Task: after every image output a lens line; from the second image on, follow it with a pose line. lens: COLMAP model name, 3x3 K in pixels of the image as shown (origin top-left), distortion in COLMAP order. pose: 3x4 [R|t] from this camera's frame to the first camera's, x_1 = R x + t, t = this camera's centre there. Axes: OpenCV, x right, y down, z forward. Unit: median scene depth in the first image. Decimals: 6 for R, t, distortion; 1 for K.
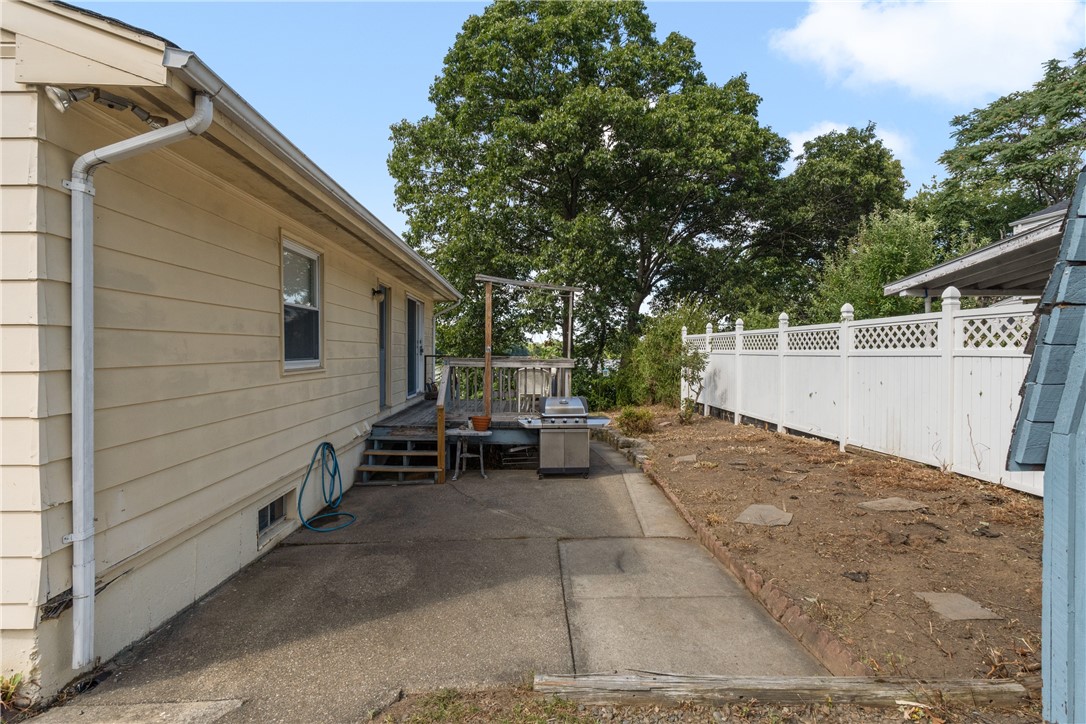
lens RADIAL K [[521.2, 0, 542.5], [0, 521.2, 358.1], [0, 0, 1]] dist [-0.003552, -0.001188]
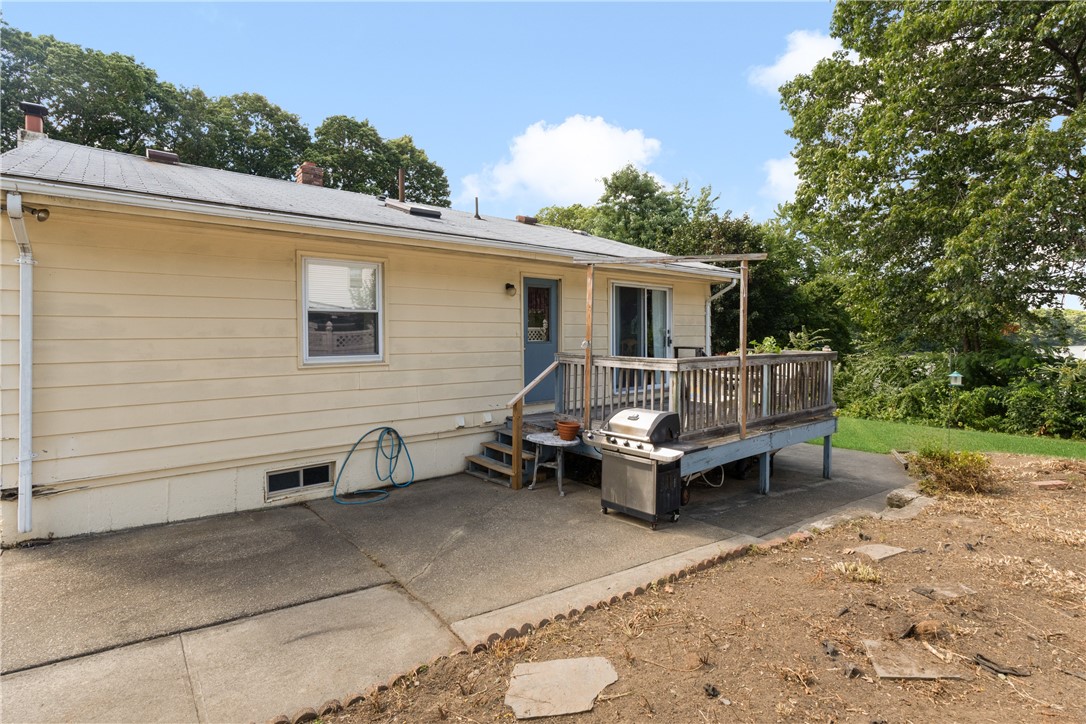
lens RADIAL K [[521.2, 0, 554.0], [0, 521.2, 343.8], [0, 0, 1]] dist [-0.003552, -0.001188]
pose [[0.621079, 0.009964, -0.783684, 0.844126], [-0.007308, 0.999949, 0.006922, -0.037849], [0.783714, 0.001428, 0.621121, 0.697283]]
